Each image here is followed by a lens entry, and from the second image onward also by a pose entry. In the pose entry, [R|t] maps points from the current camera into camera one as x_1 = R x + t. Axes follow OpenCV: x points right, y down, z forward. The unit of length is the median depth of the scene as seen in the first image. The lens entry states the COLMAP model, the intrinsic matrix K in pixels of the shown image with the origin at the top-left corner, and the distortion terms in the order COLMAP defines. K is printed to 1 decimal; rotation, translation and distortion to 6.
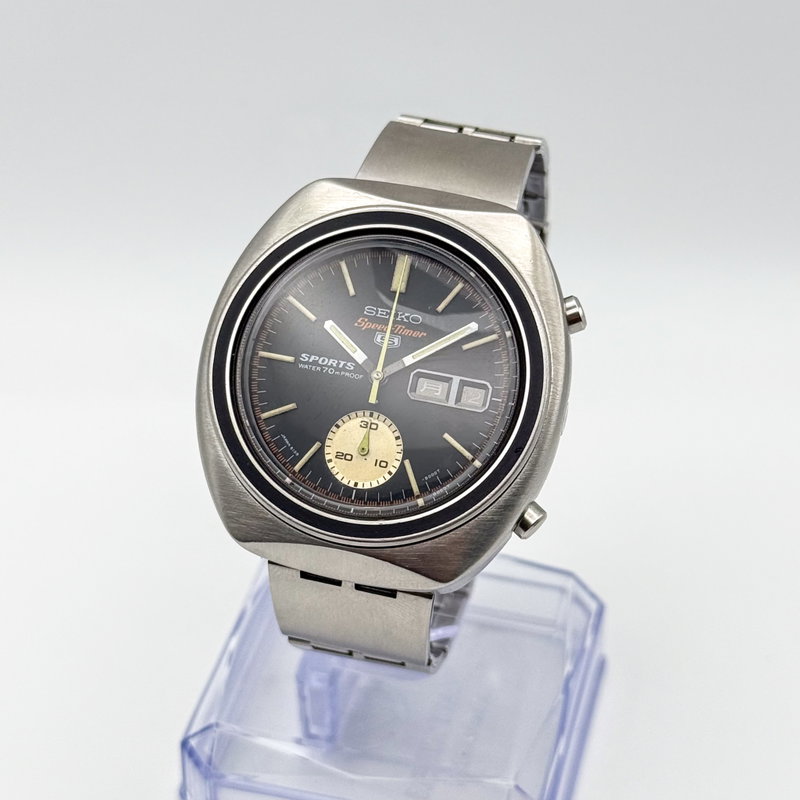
lens RADIAL K [[2129.8, 0, 417.7], [0, 2129.8, 401.0], [0, 0, 1]] dist [0.038113, 0.508891]
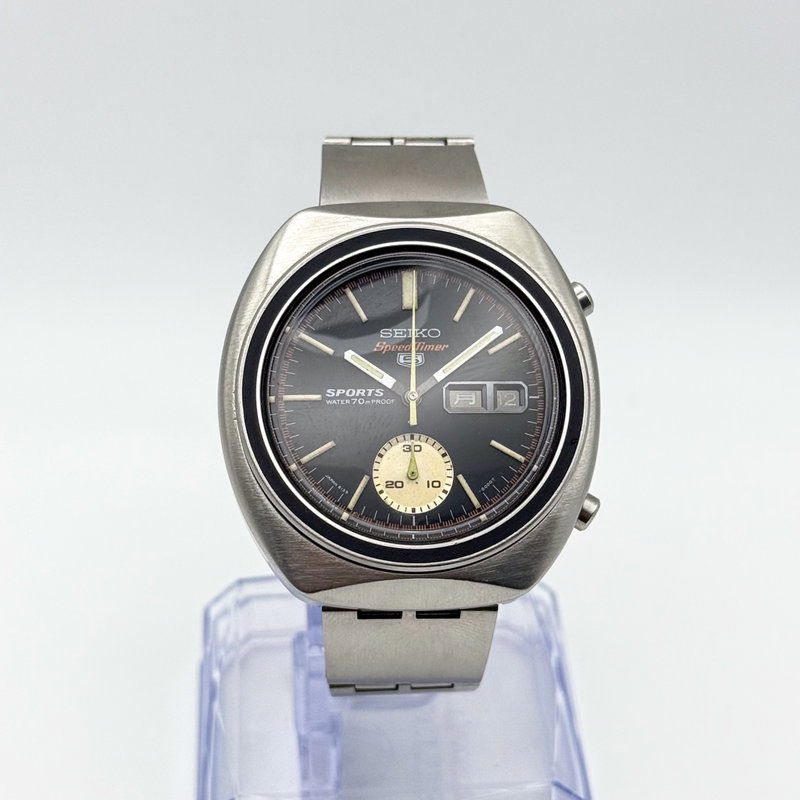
lens RADIAL K [[2129.8, 0, 417.7], [0, 2129.8, 401.0], [0, 0, 1]] dist [0.038113, 0.508891]
pose [[0.950526, -0.188923, 0.246596, -0.256493], [0.193072, 0.981156, 0.007474, -0.016584], [-0.243361, 0.040507, 0.969090, 0.054123]]
